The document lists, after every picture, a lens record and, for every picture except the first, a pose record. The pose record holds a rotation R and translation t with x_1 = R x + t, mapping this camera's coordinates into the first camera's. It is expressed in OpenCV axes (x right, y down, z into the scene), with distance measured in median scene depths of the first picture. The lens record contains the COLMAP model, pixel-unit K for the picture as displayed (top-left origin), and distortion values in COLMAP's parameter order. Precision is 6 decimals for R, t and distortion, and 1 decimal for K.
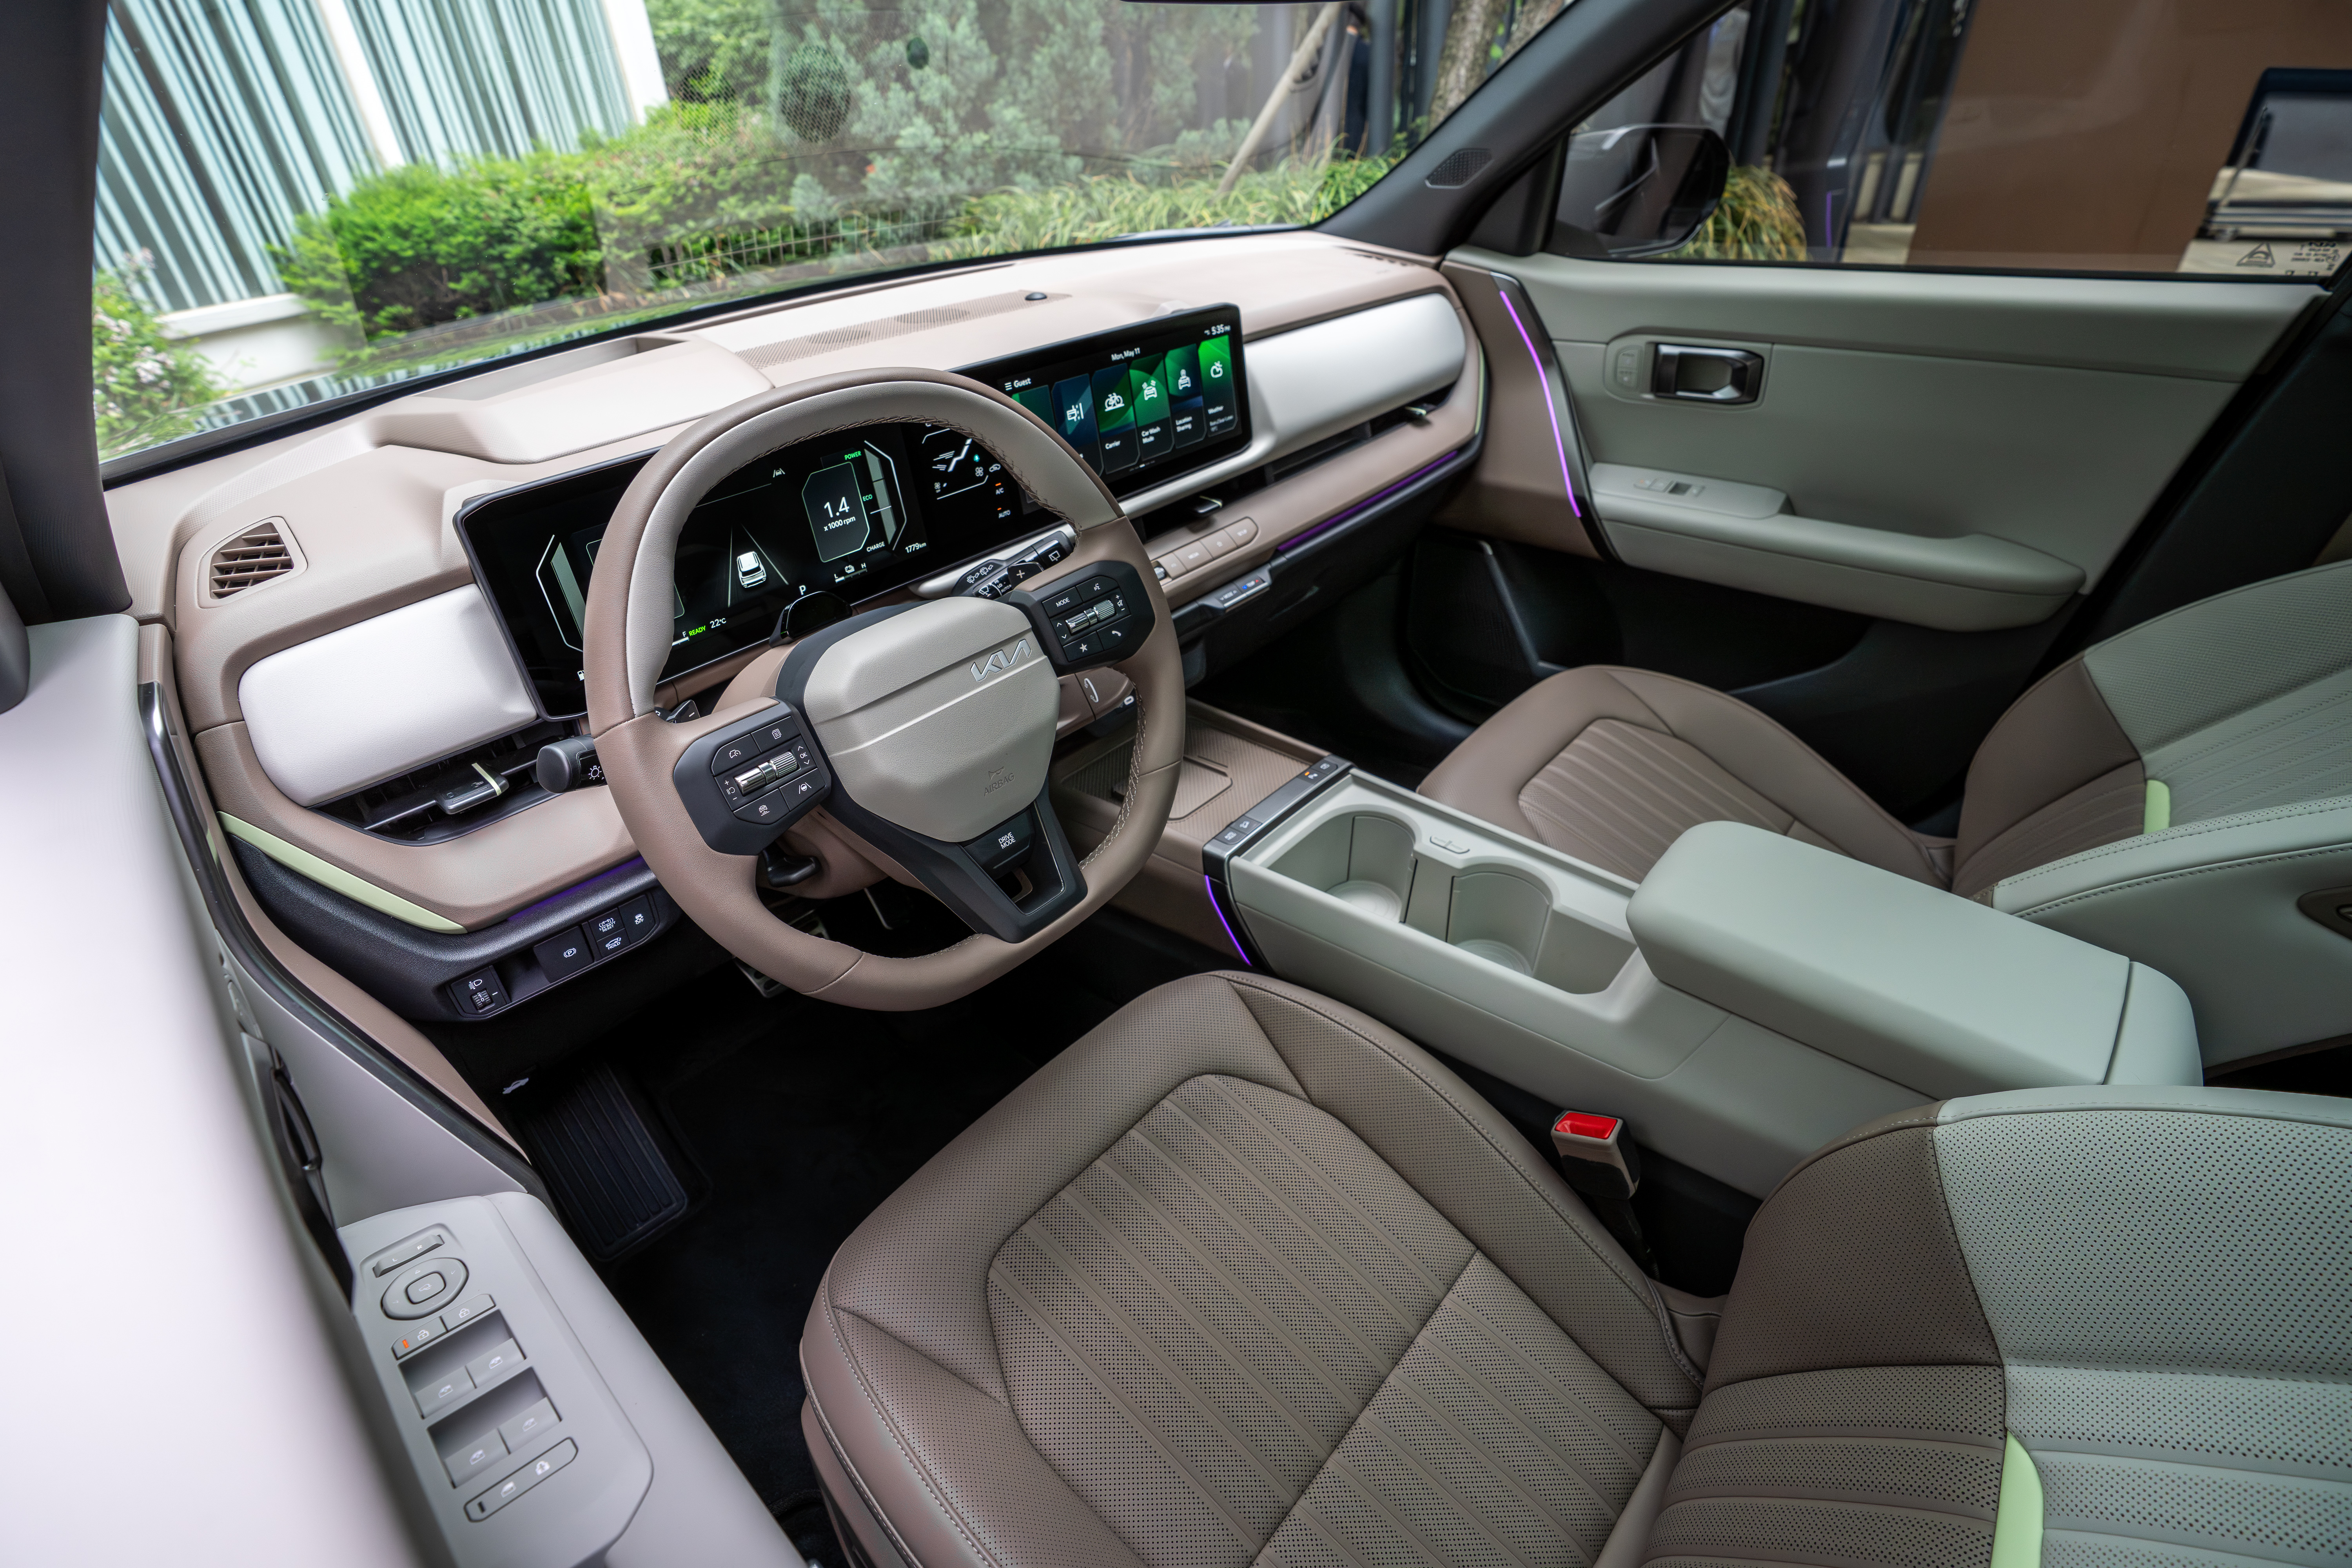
lens RADIAL K [[1082.2, 0, 1176.0], [0, 1082.2, 784.0], [0, 0, 1]] dist [-0.072756, 0.031950]
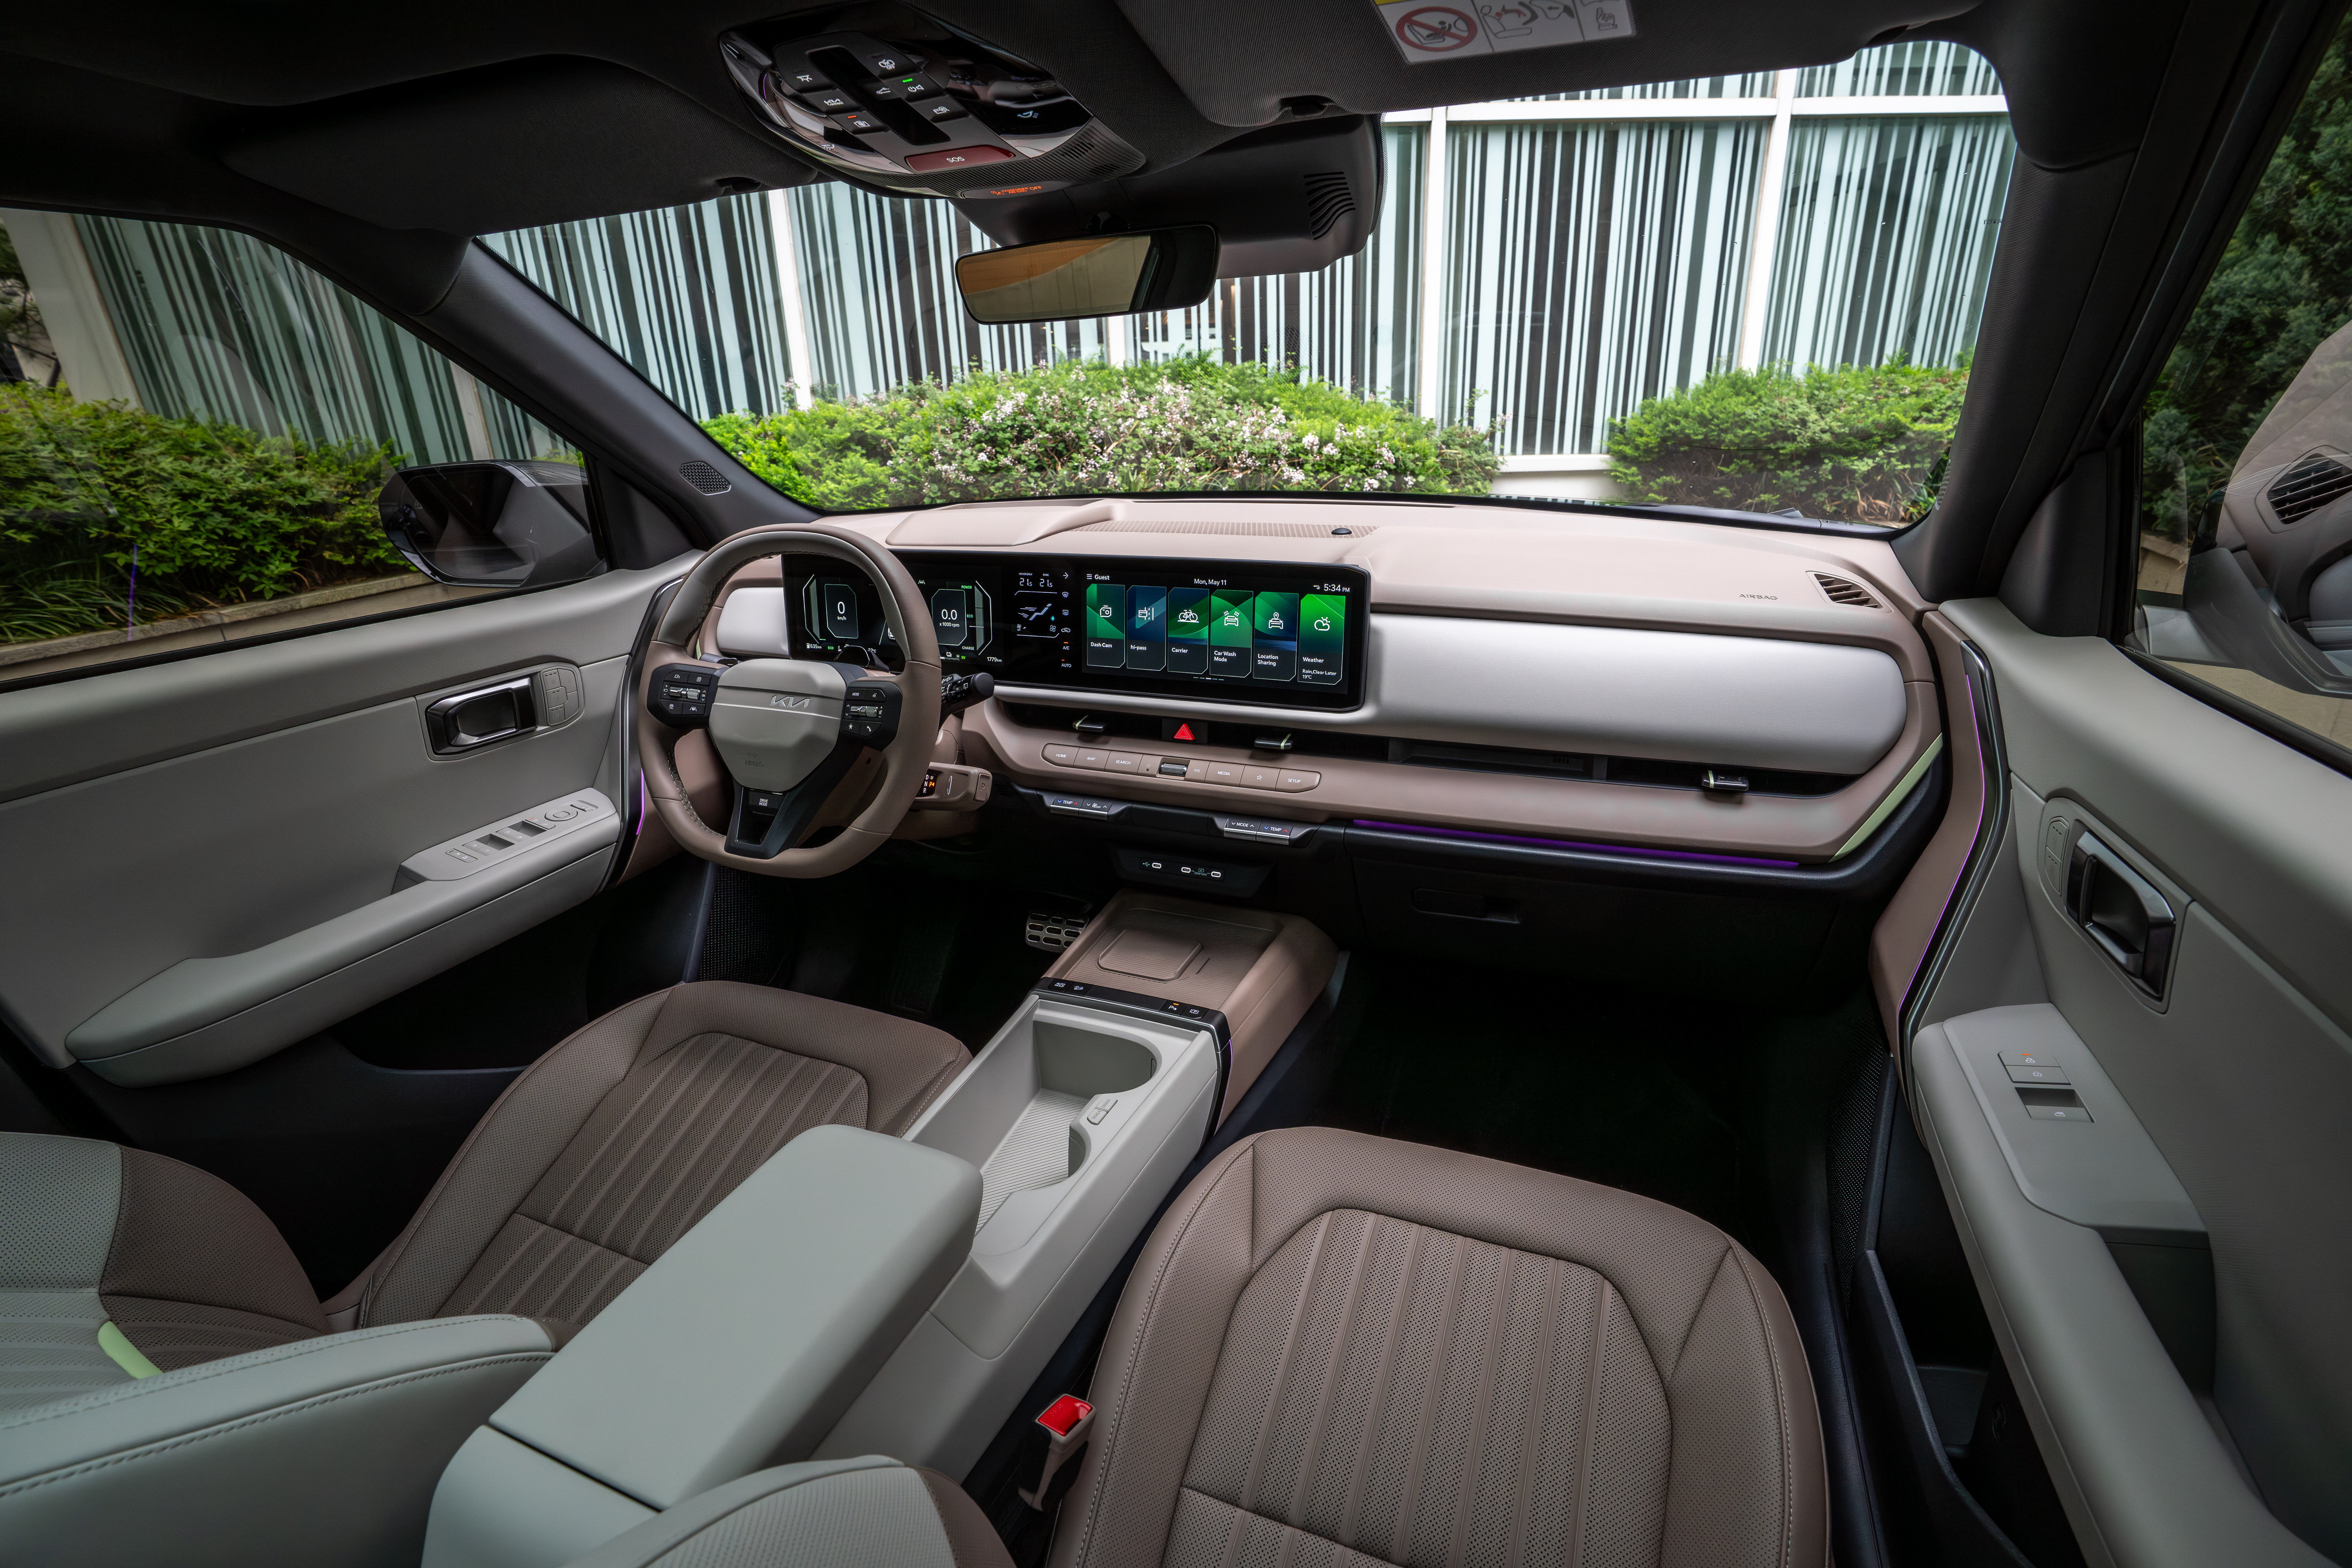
lens RADIAL K [[1074.3, 0, 1178.2], [0, 1074.3, 796.6], [0, 0, 1]] dist [-0.070932, 0.029185]
pose [[0.331687, 0.386131, -0.860748, 0.735318], [-0.501072, 0.845169, 0.186056, -0.291789], [0.799319, 0.369584, 0.473811, 0.371849]]
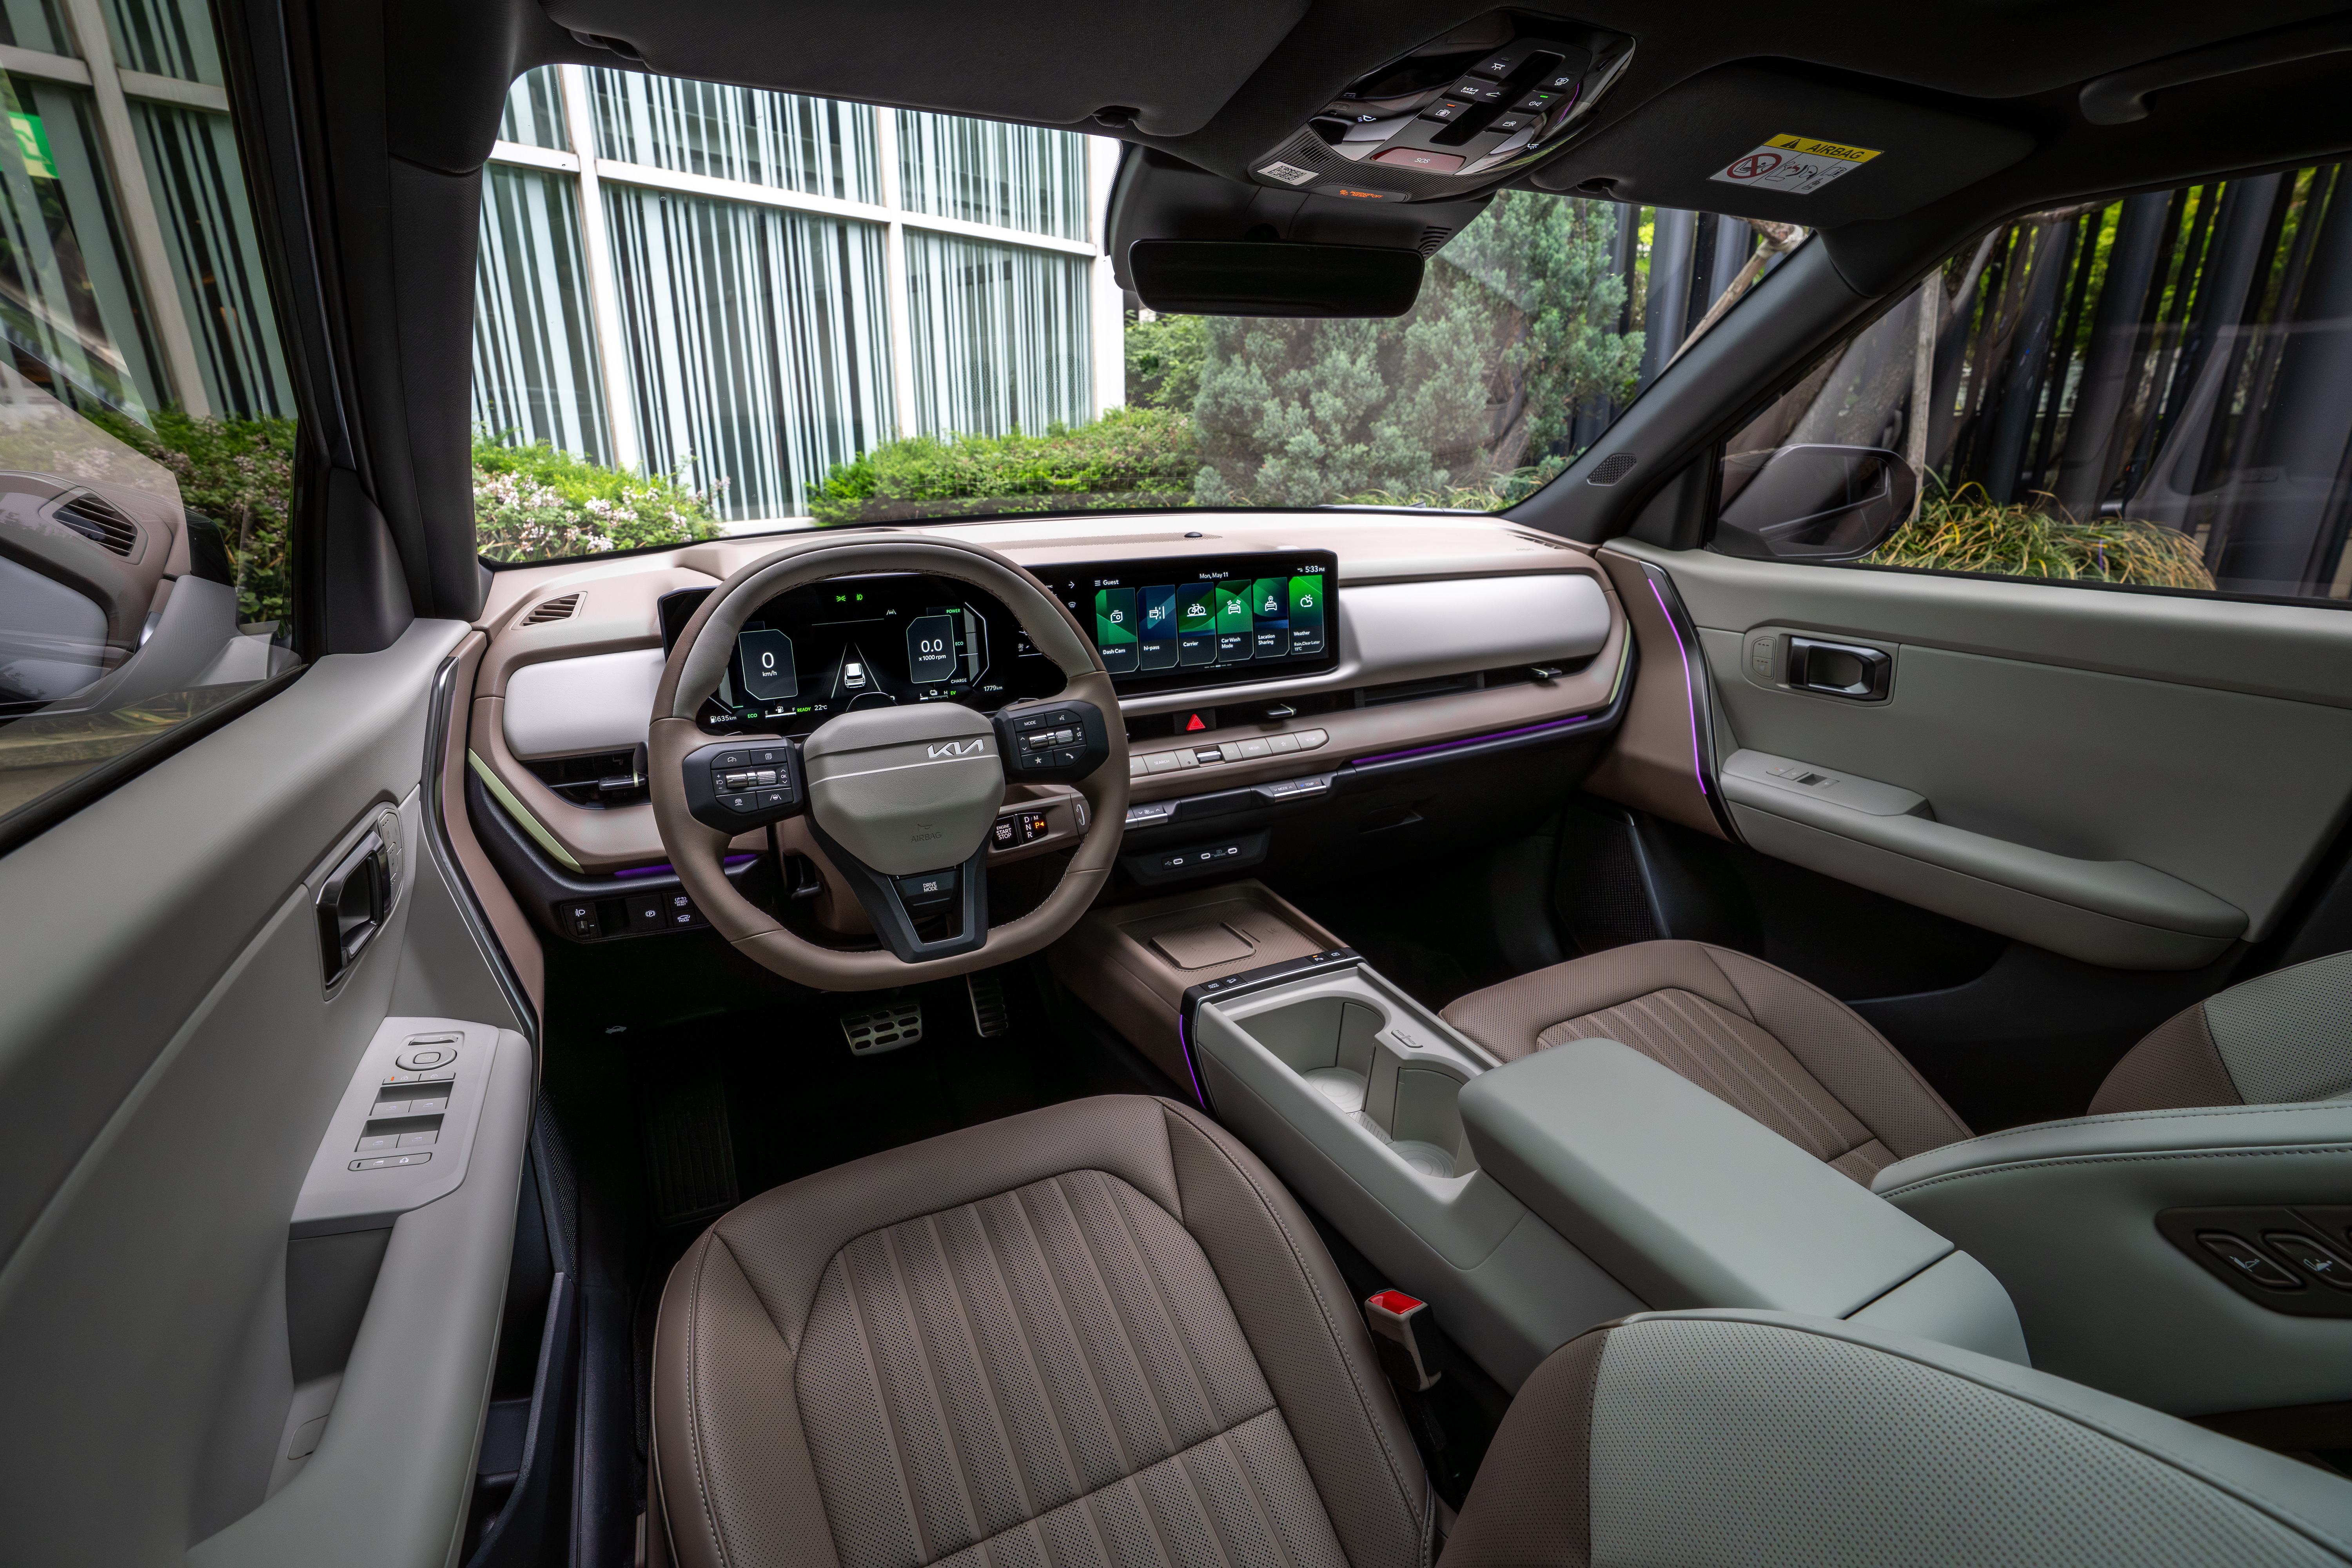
lens RADIAL K [[1074.7, 0, 1180.3], [0, 1074.7, 784.9], [0, 0, 1]] dist [-0.075995, 0.035510]
pose [[0.929991, 0.157578, -0.332092, 0.263162], [-0.235081, 0.949508, -0.207777, 0.066492], [0.282583, 0.271300, 0.920078, -0.056838]]
